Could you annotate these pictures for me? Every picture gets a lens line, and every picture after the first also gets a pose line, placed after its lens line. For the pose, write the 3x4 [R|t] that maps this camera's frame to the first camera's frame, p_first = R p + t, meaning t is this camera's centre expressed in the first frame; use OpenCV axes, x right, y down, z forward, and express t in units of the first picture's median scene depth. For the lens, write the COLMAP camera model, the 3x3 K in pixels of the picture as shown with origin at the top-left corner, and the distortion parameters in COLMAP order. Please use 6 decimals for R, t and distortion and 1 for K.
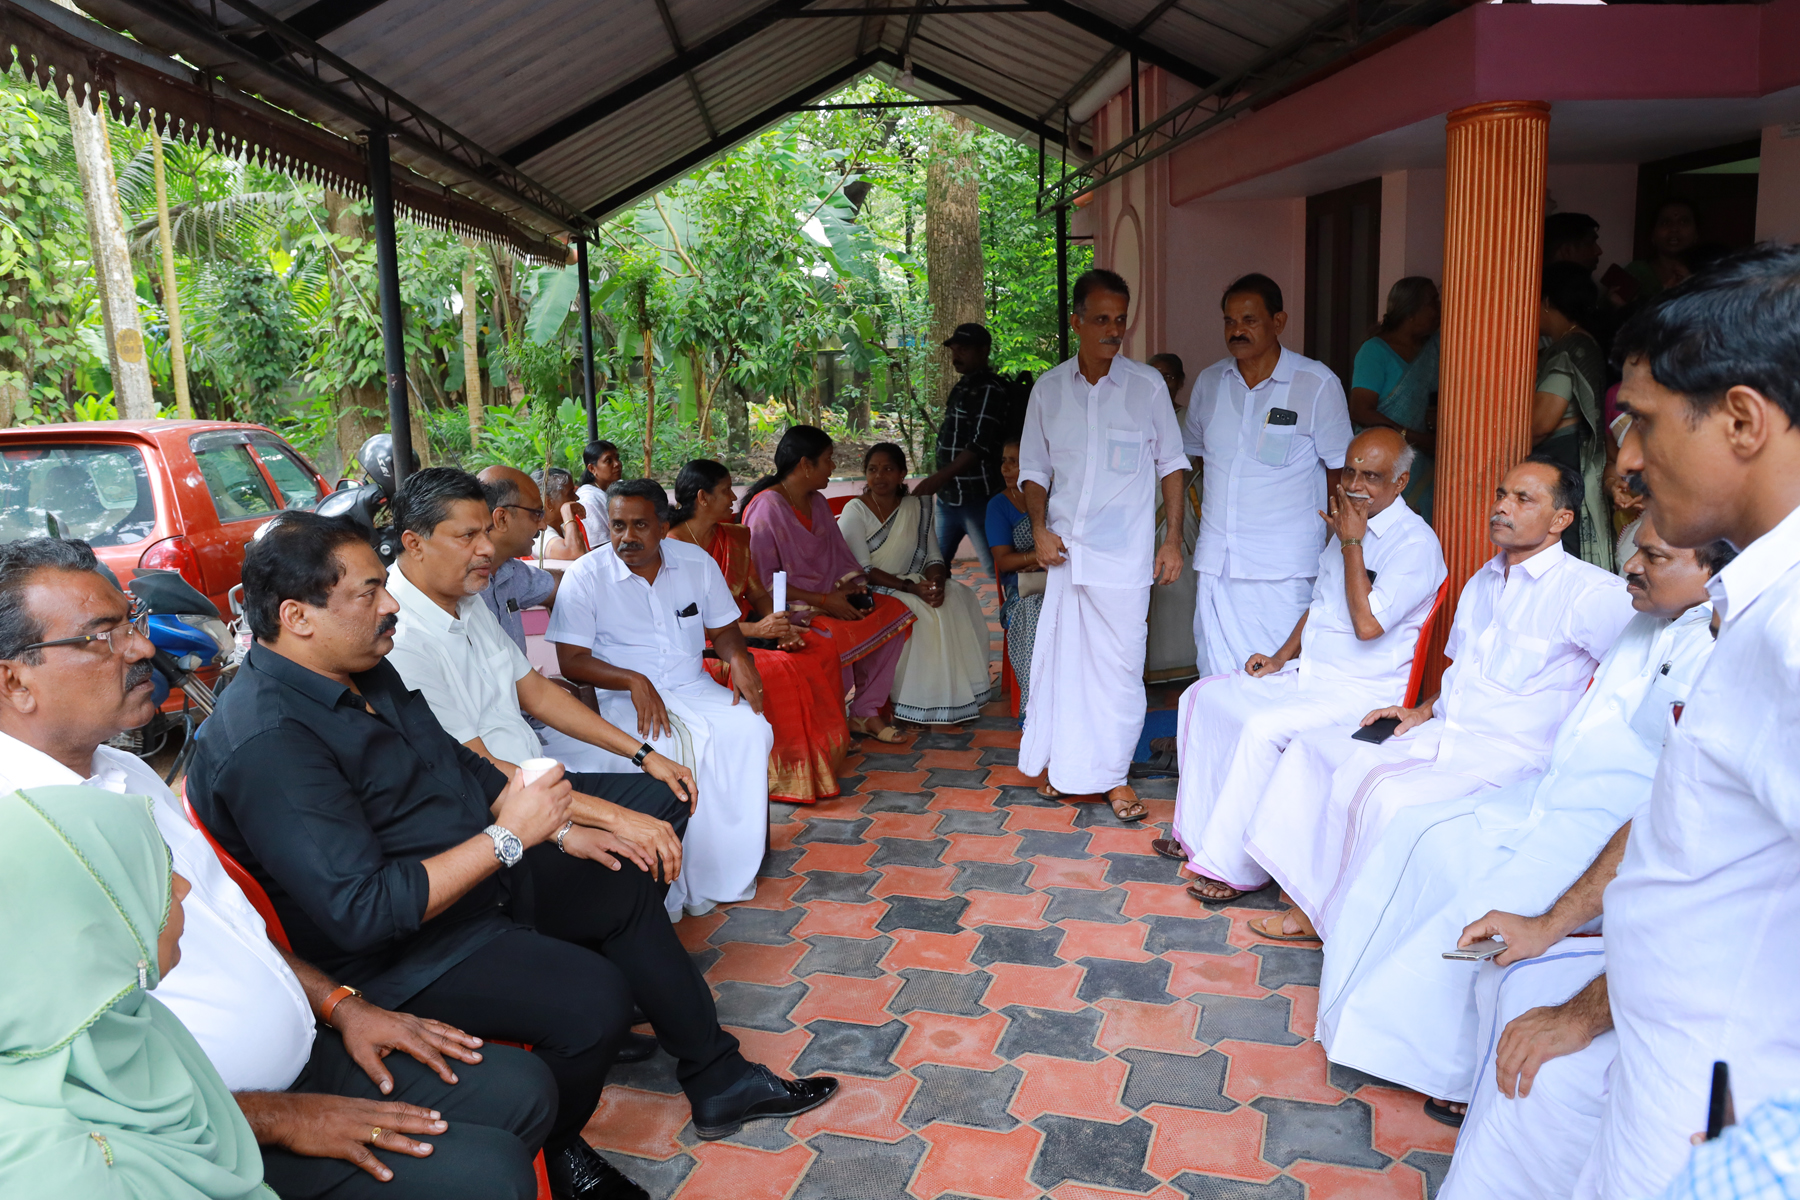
lens RADIAL K [[1261.6, 0, 900.0], [0, 1261.6, 600.0], [0, 0, 1]] dist [-0.057778, 0.000658]
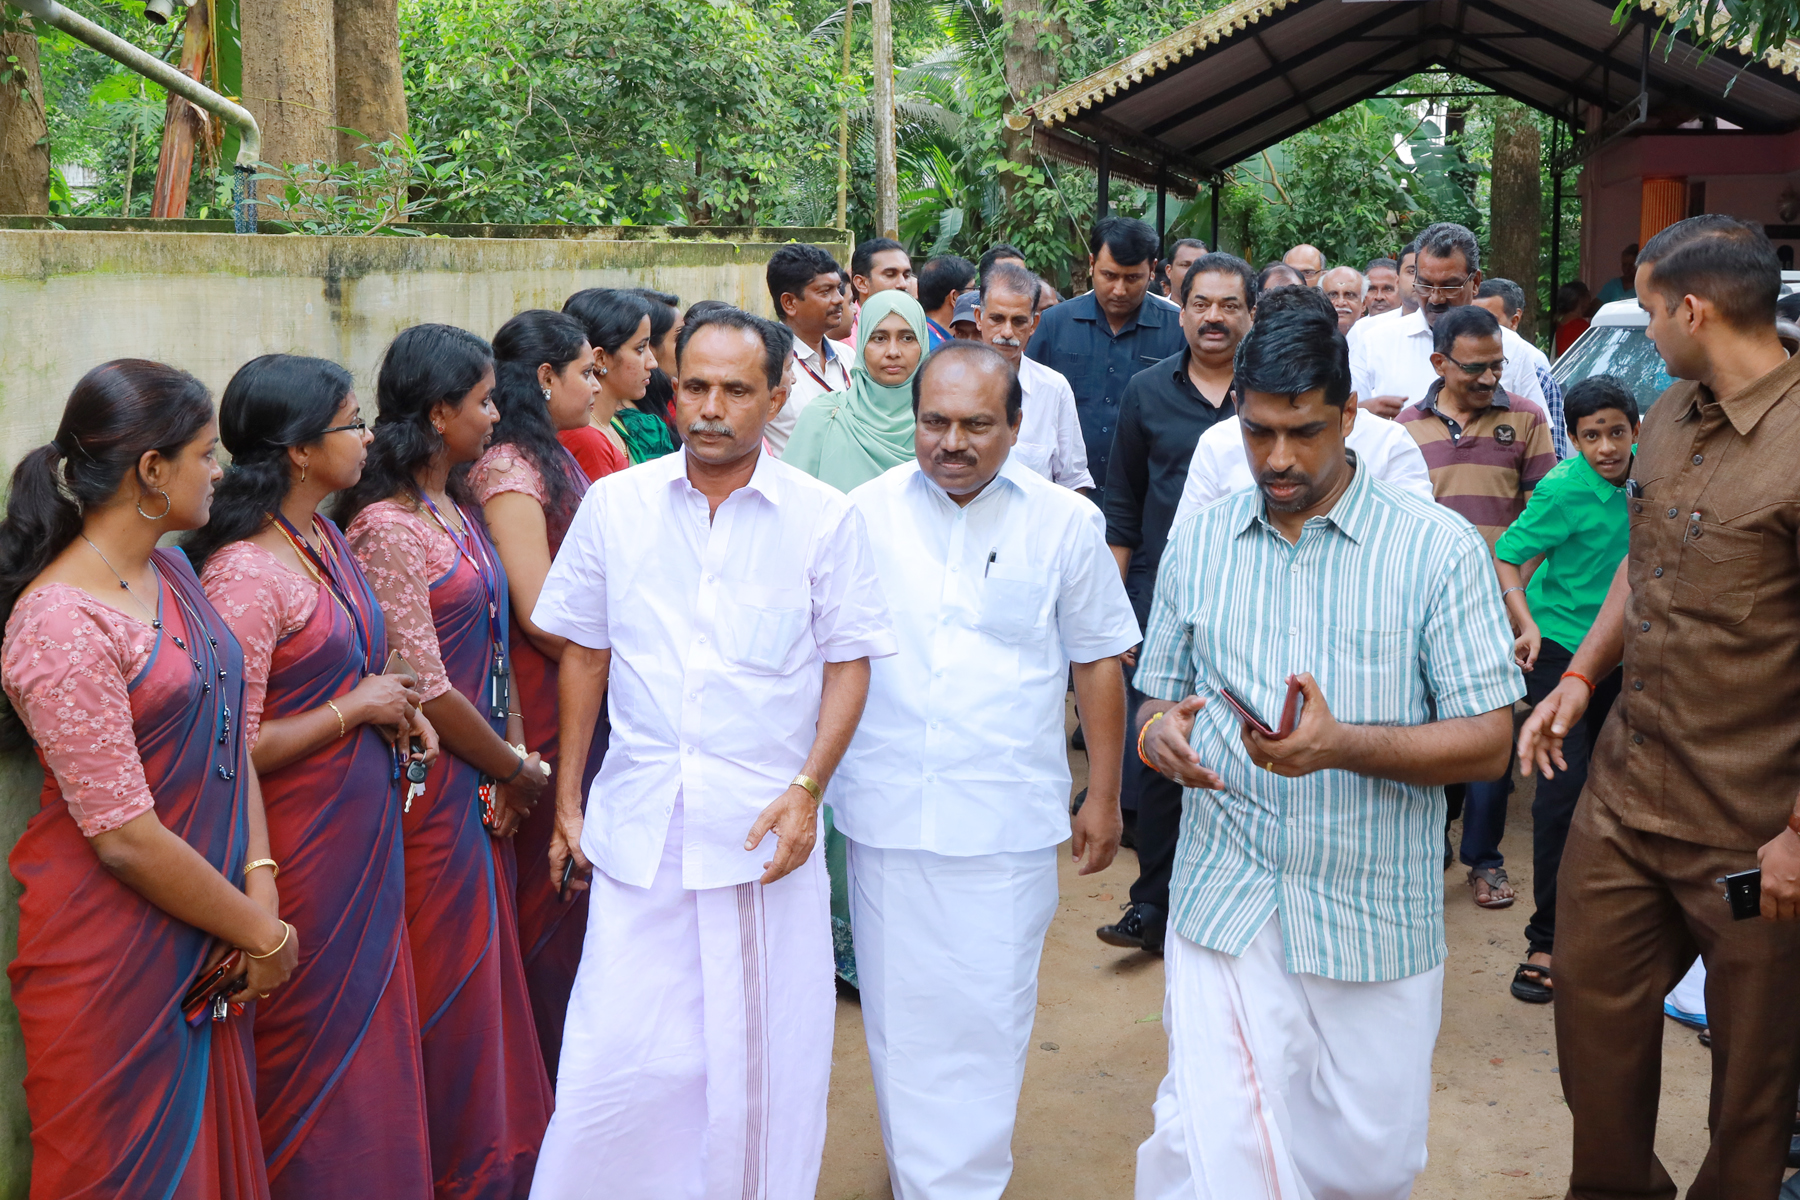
lens RADIAL K [[2658.7, 0, 900.0], [0, 2658.7, 600.0], [0, 0, 1]] dist [-0.149398, 0.007939]
pose [[0.960129, 0.074711, -0.269389, 0.200288], [-0.092676, 0.994199, -0.054578, 0.305099], [0.263748, 0.077368, 0.961484, -1.566749]]
